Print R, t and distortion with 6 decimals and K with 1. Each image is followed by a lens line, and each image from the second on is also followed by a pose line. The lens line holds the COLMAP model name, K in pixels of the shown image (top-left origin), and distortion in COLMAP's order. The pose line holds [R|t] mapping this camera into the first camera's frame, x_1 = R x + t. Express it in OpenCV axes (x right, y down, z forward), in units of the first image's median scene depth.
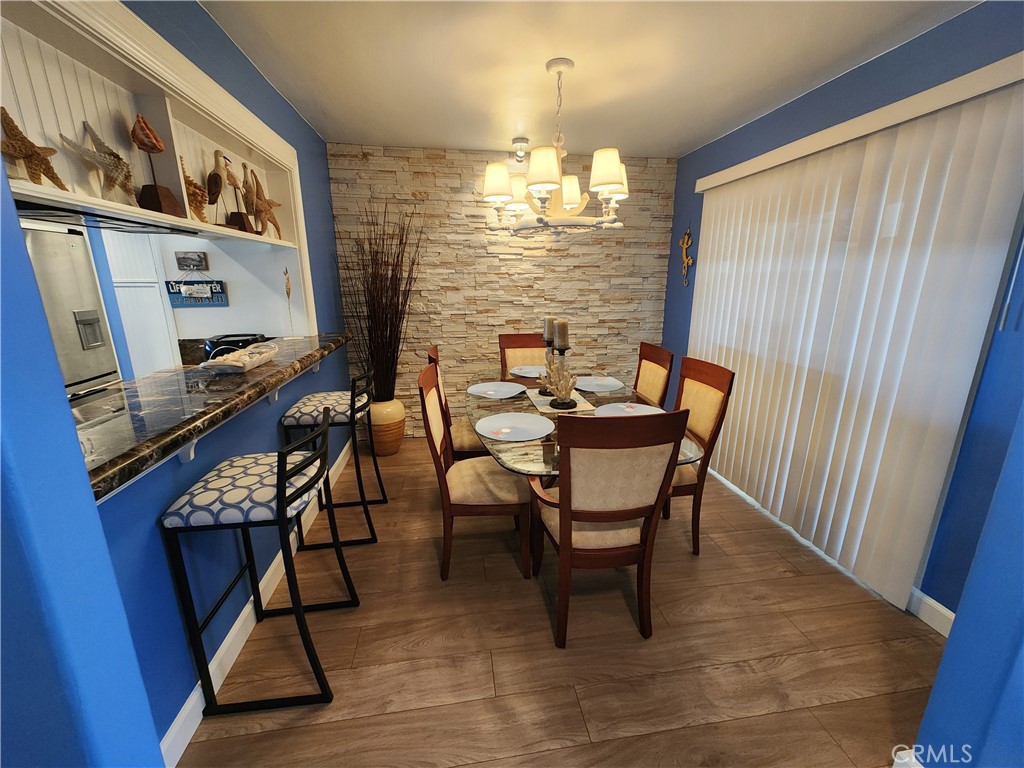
lens RADIAL K [[417.5, 0, 515.3], [0, 417.5, 381.8], [0, 0, 1]] dist [0.003098, -0.000855]
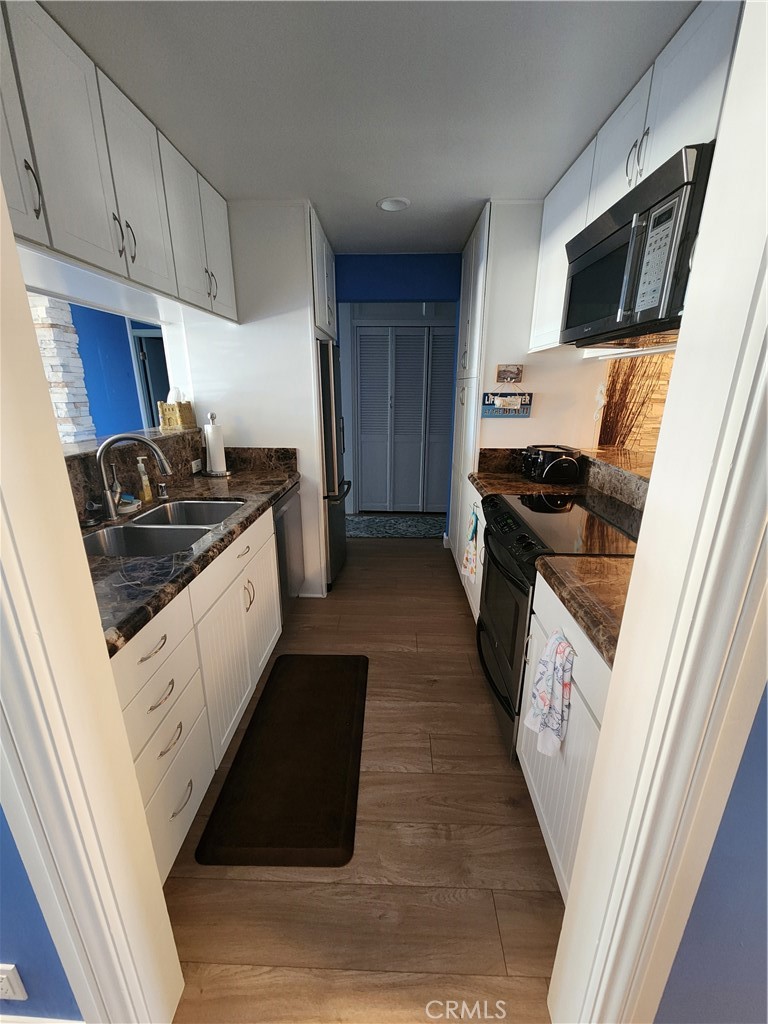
lens RADIAL K [[417.5, 0, 384.7], [0, 417.5, 512.5], [0, 0, 1]] dist [0.003098, -0.000855]
pose [[0.983339, 0.056470, -0.172788, -0.865993], [-0.047409, 0.997297, 0.056128, 0.012579], [0.175491, -0.047001, 0.983358, -0.094492]]
